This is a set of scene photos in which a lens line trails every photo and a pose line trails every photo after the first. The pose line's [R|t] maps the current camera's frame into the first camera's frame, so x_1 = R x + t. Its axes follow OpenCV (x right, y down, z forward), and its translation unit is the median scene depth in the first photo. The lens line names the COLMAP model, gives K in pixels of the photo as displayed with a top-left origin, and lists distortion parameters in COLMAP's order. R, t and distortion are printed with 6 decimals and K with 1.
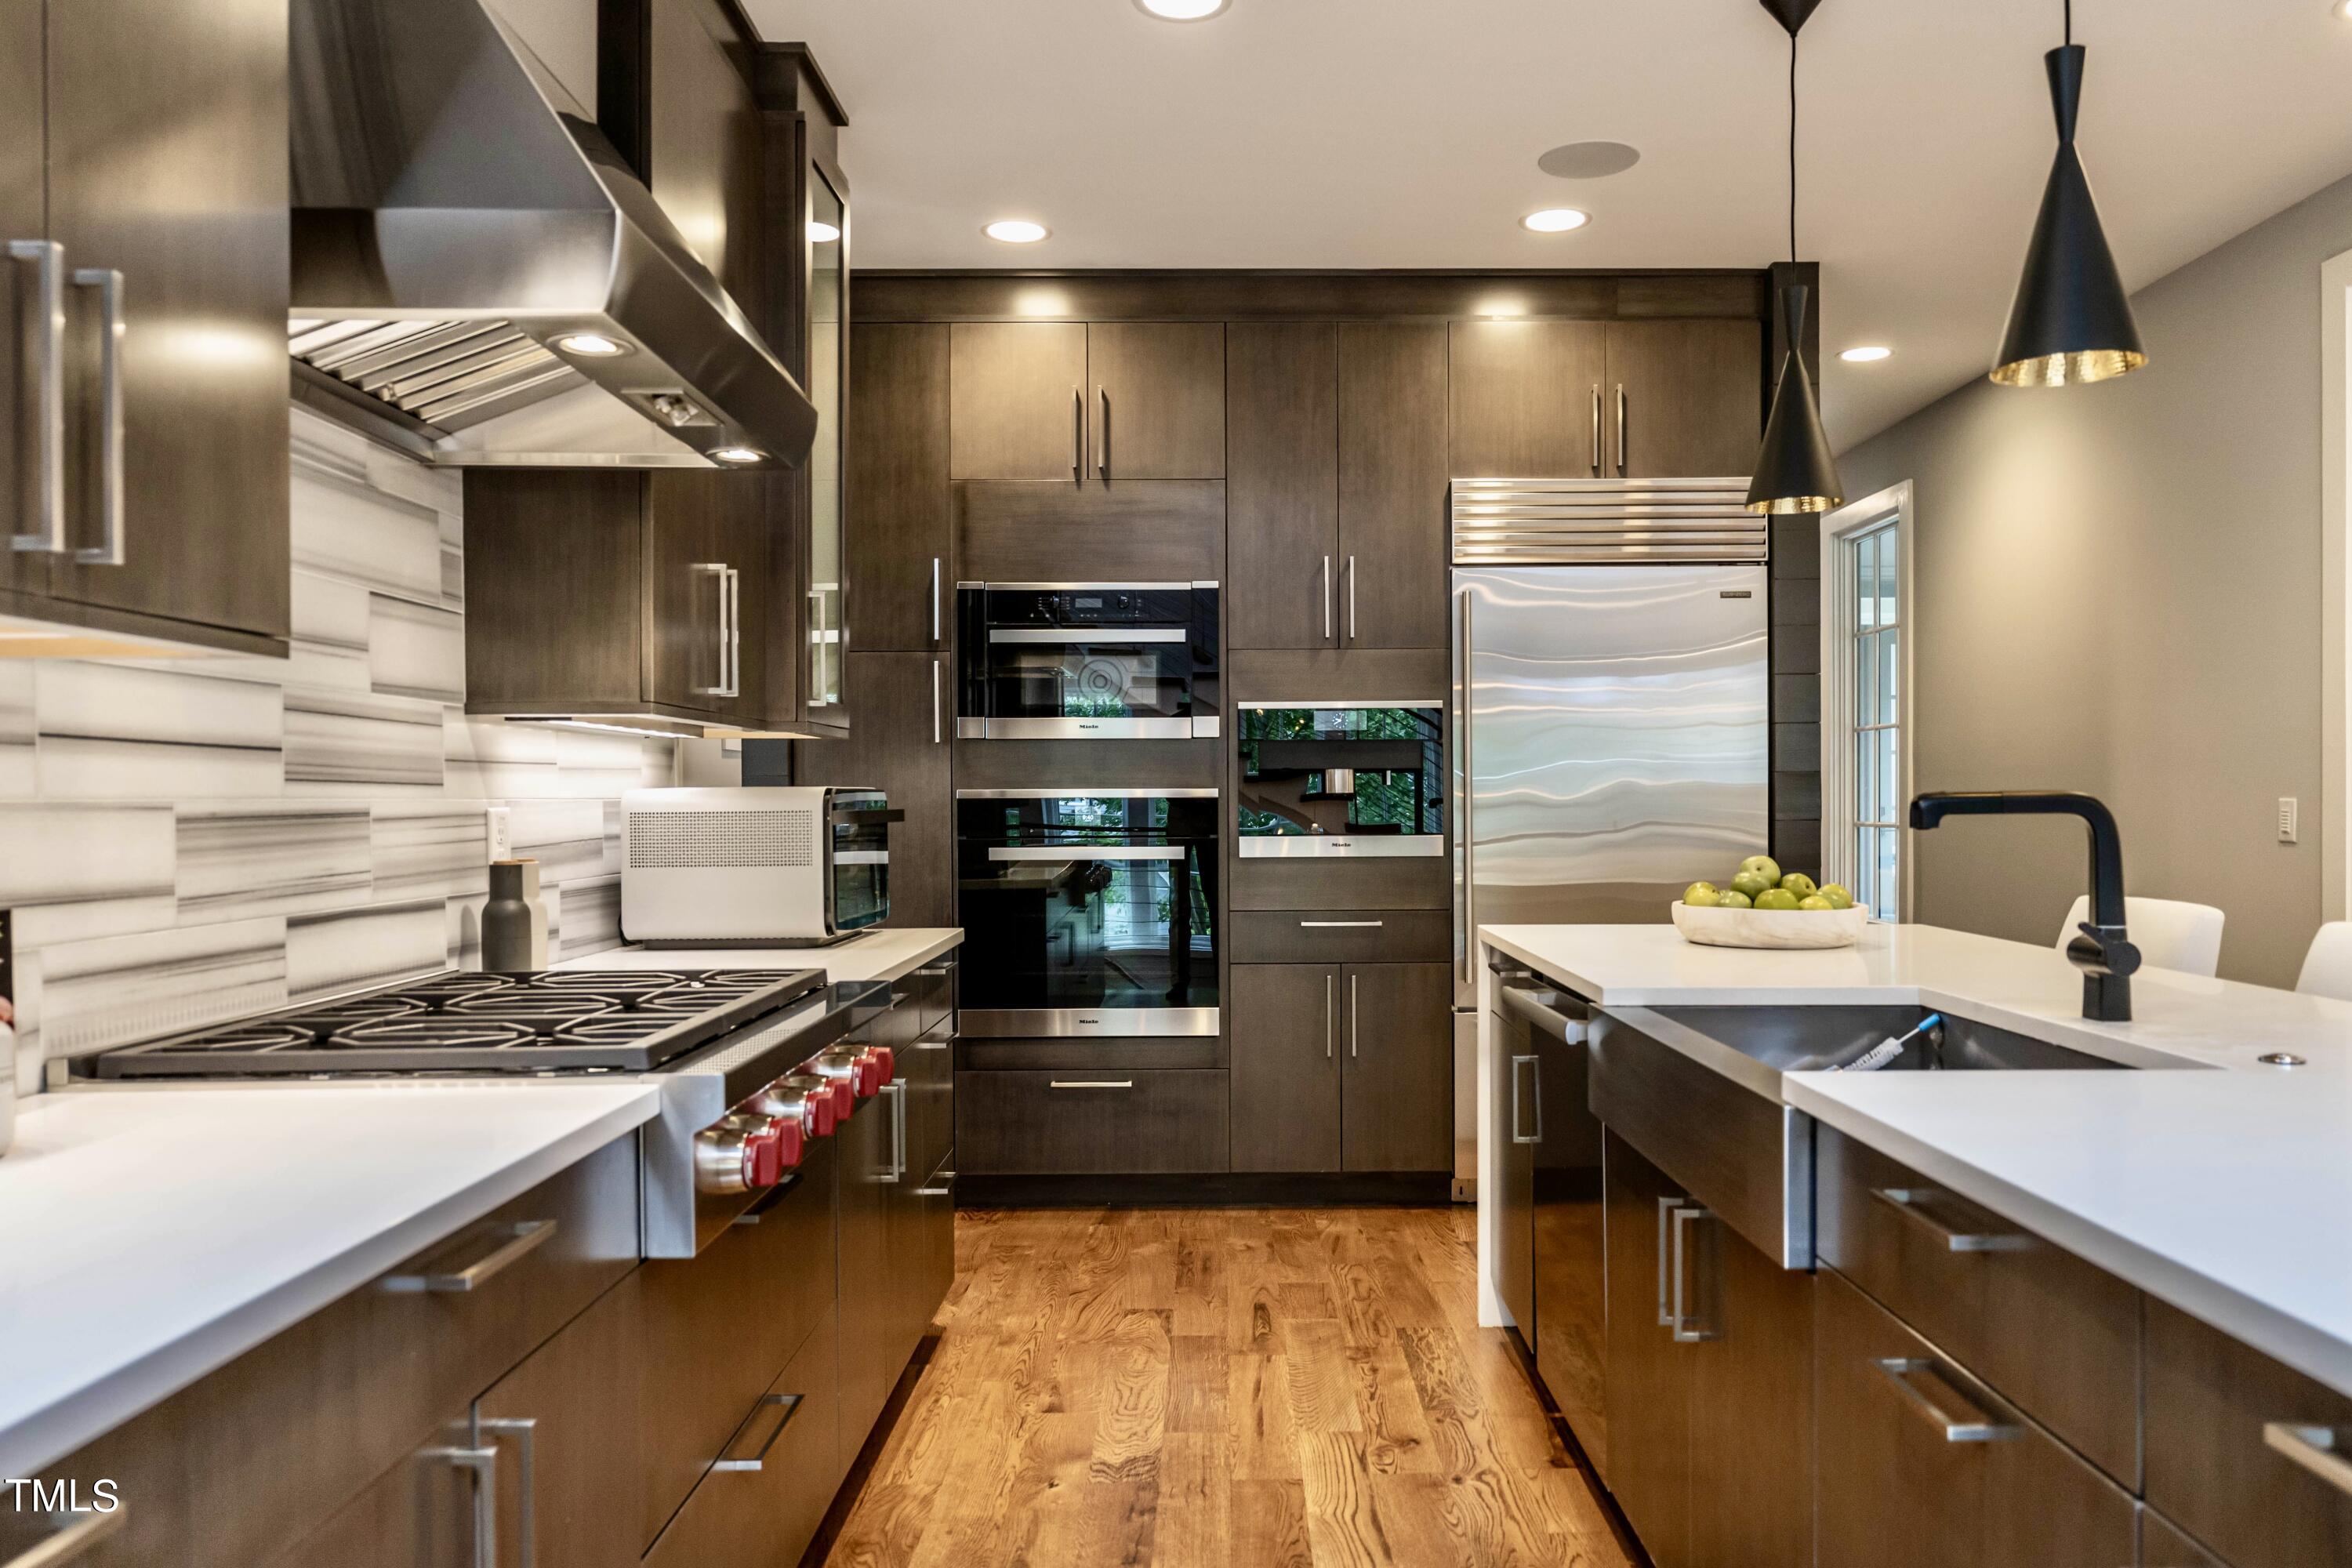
lens RADIAL K [[1682.8, 0, 1186.8], [0, 1682.8, 797.6], [0, 0, 1]] dist [-0.000165, -0.003724]
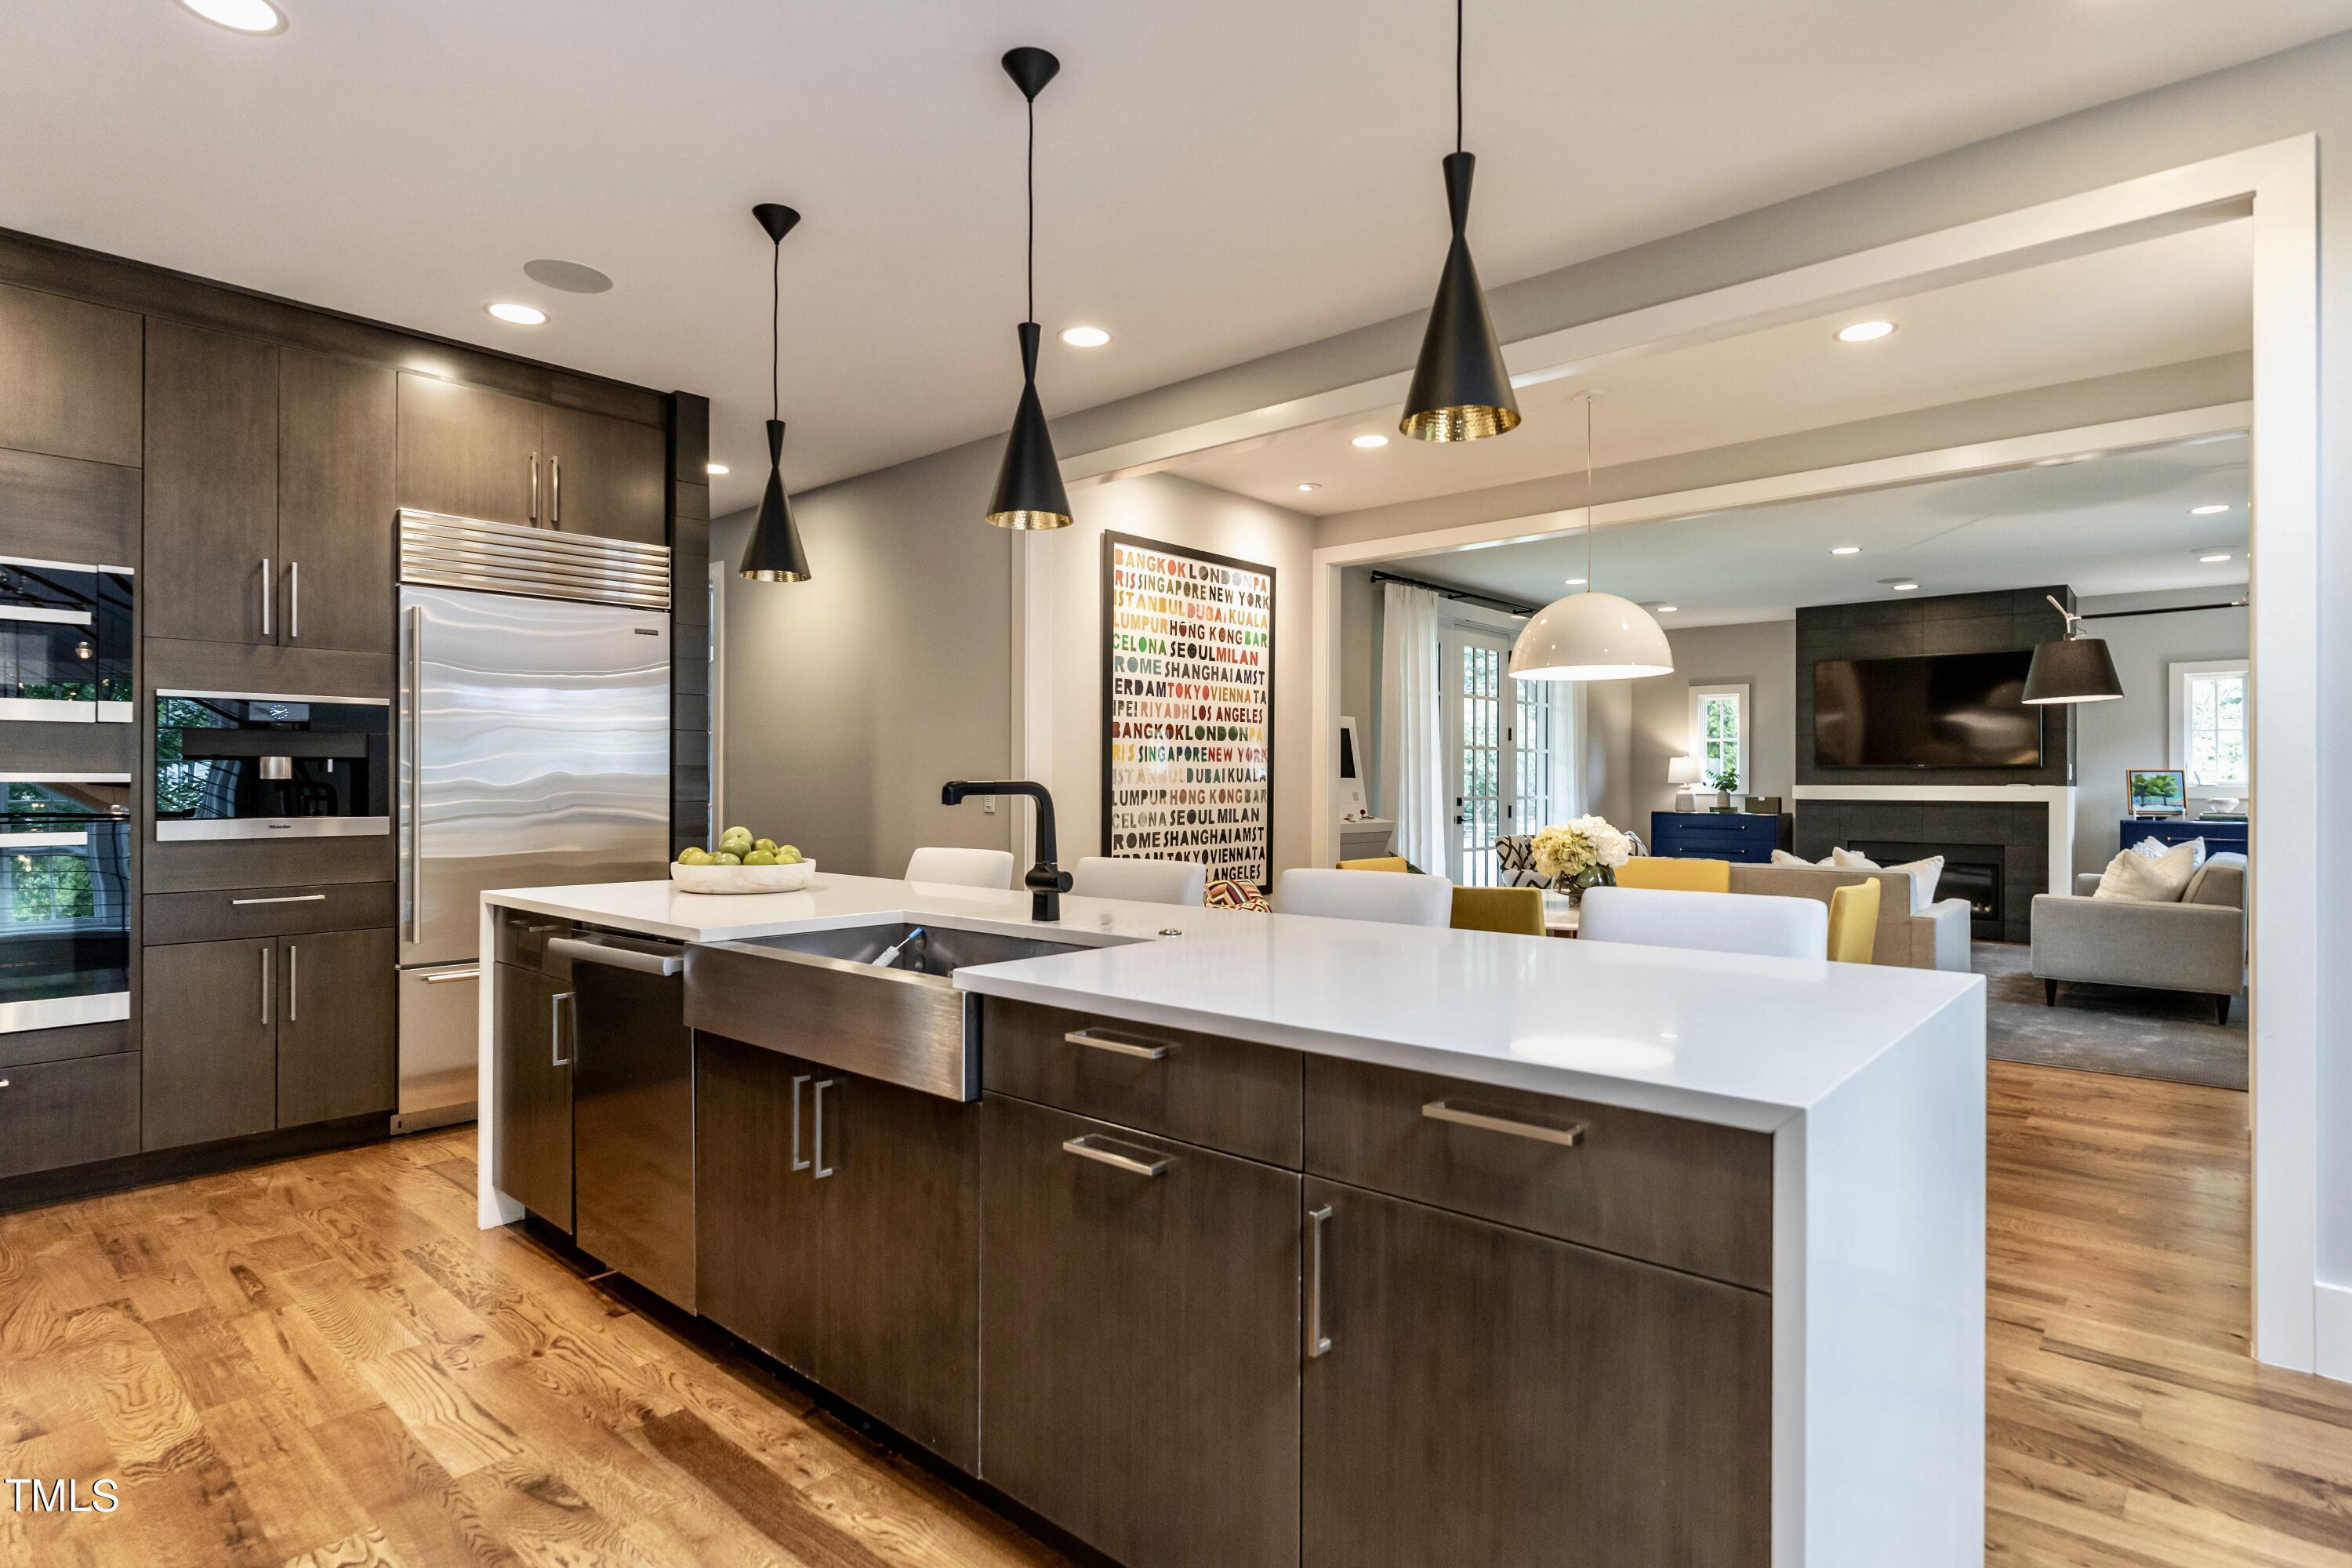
lens RADIAL K [[1209.7, 0, 1183.5], [0, 1209.7, 771.6], [0, 0, 1]] dist [0.005154, -0.001073]
pose [[0.670555, 0.012645, 0.741752, -0.114613], [-0.003839, 0.999900, -0.013574, 0.001078], [-0.741850, 0.006255, 0.670537, 0.051118]]
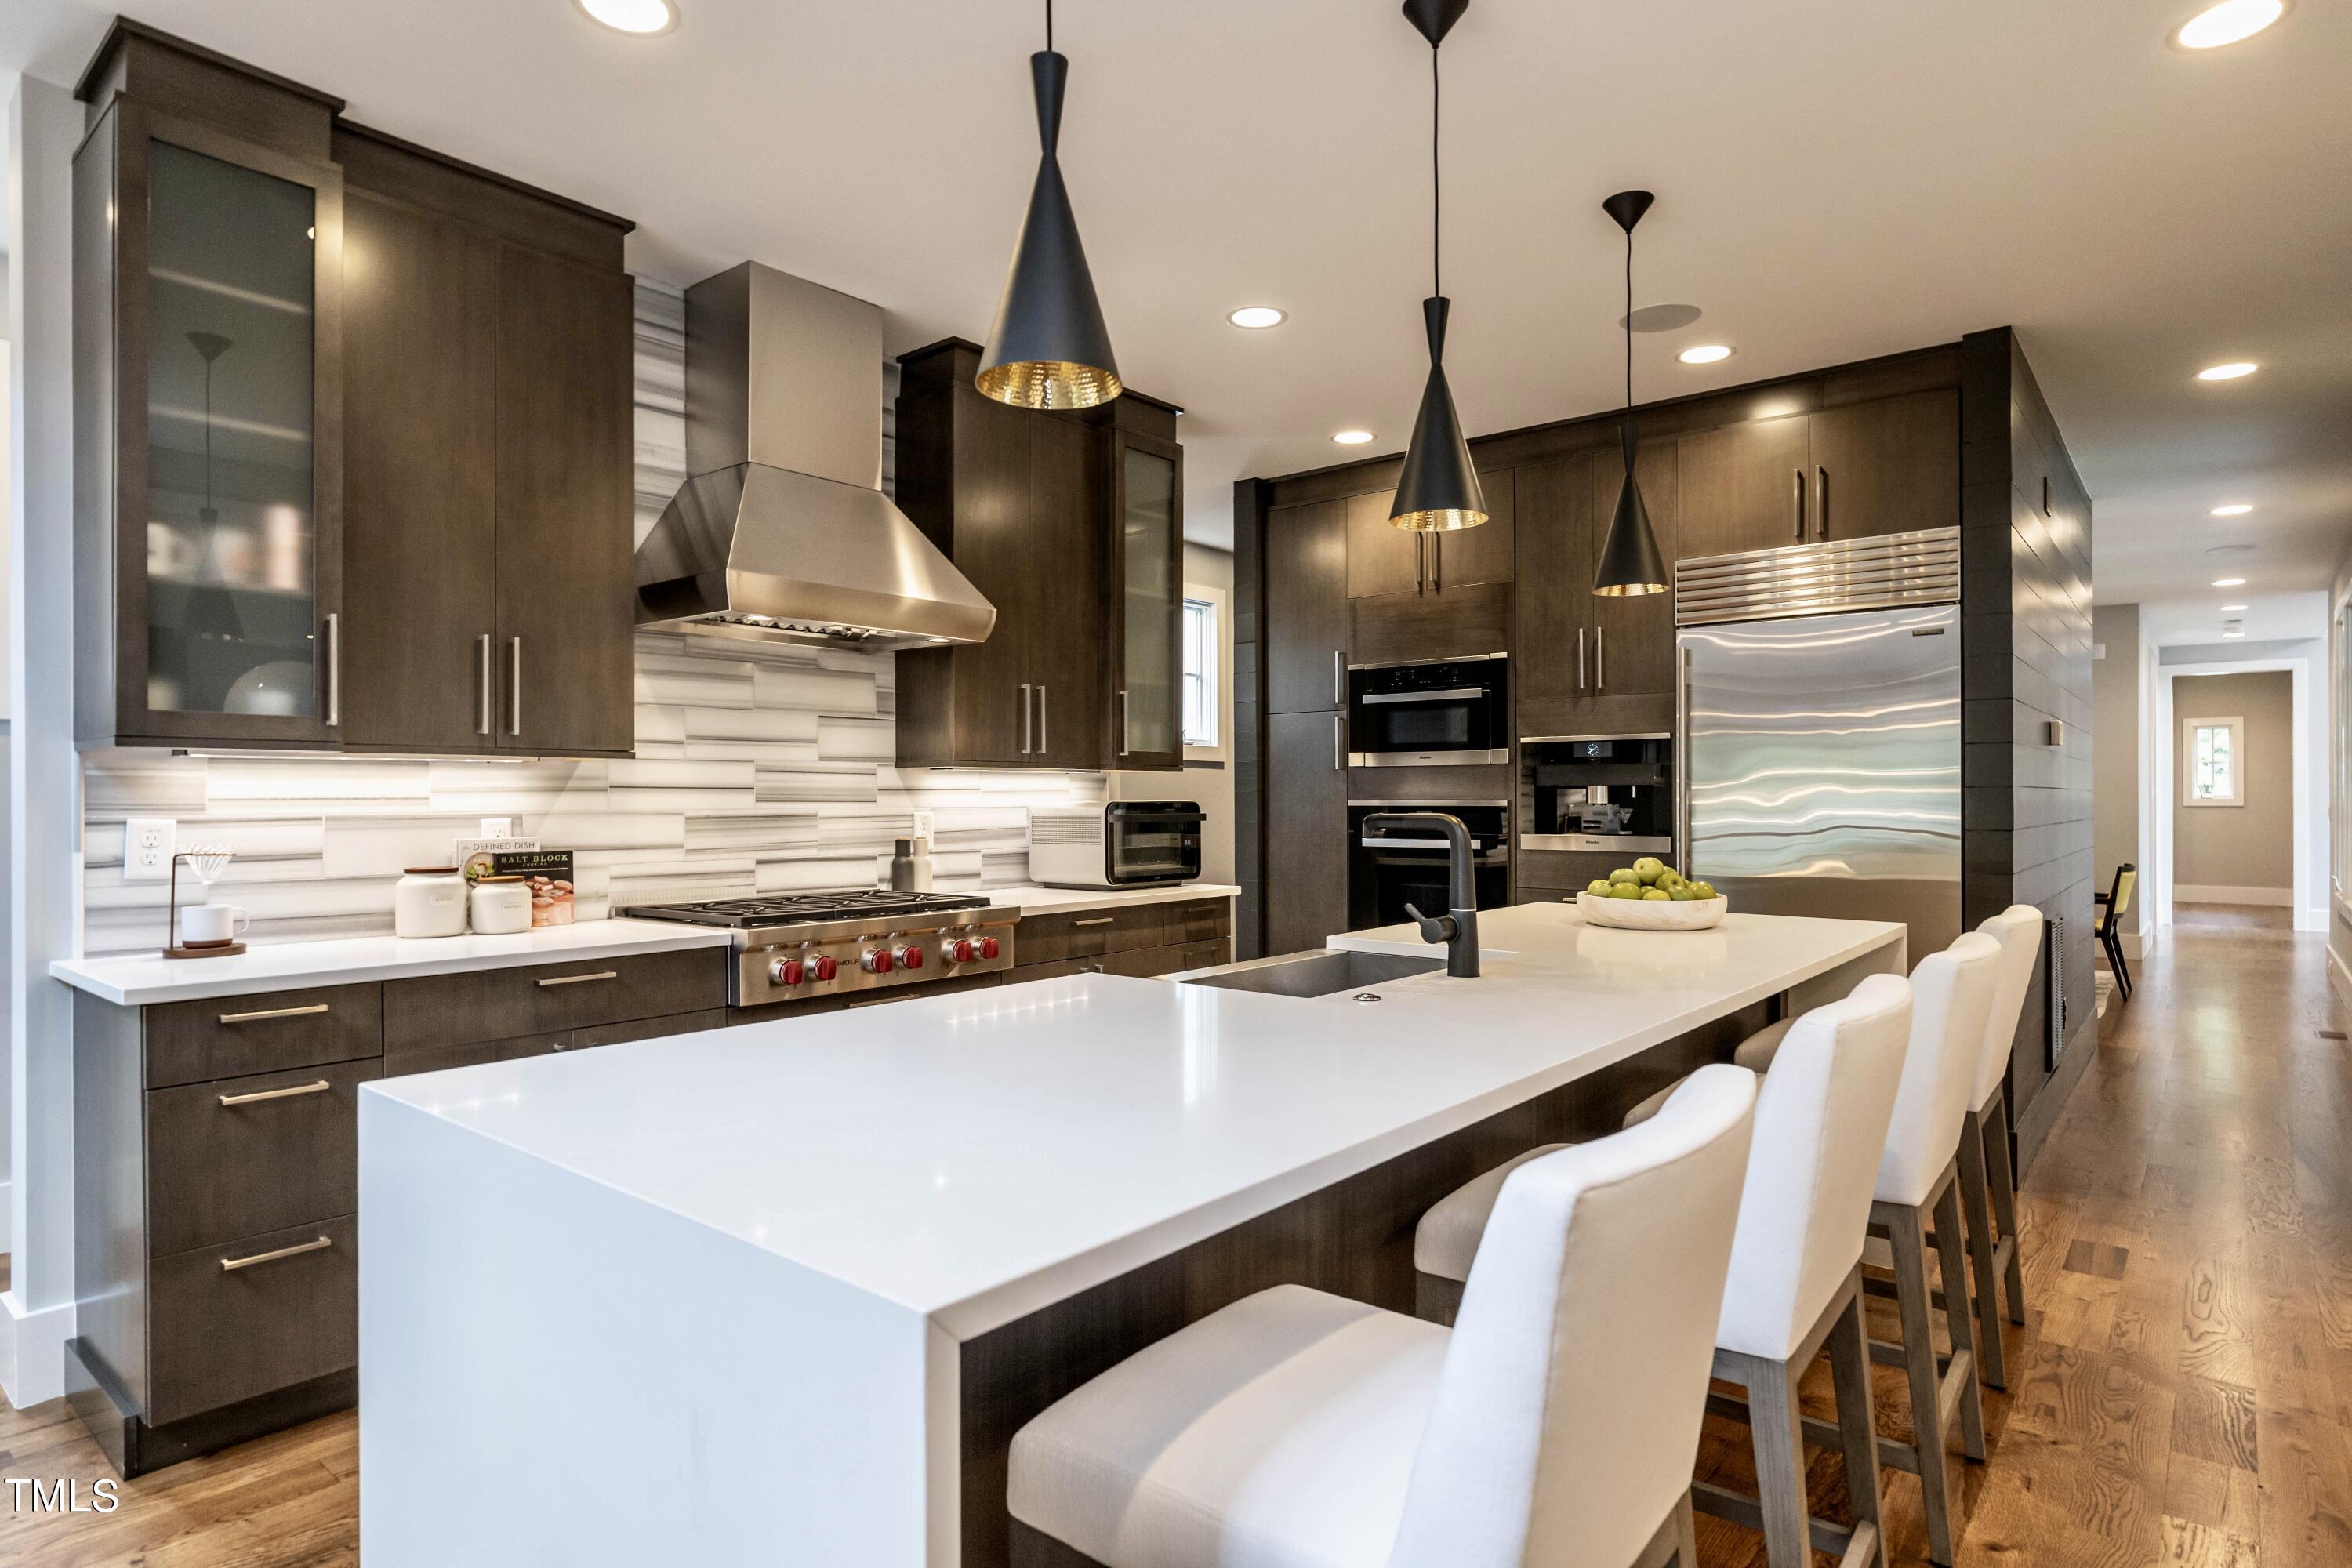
lens RADIAL K [[1260.6, 0, 1174.3], [0, 1260.6, 789.4], [0, 0, 1]] dist [0.006528, 0.000526]
pose [[0.762709, -0.000343, -0.646741, 0.575524], [-0.001535, 0.999996, -0.002340, -0.013163], [0.646740, 0.002778, 0.762706, 0.016252]]
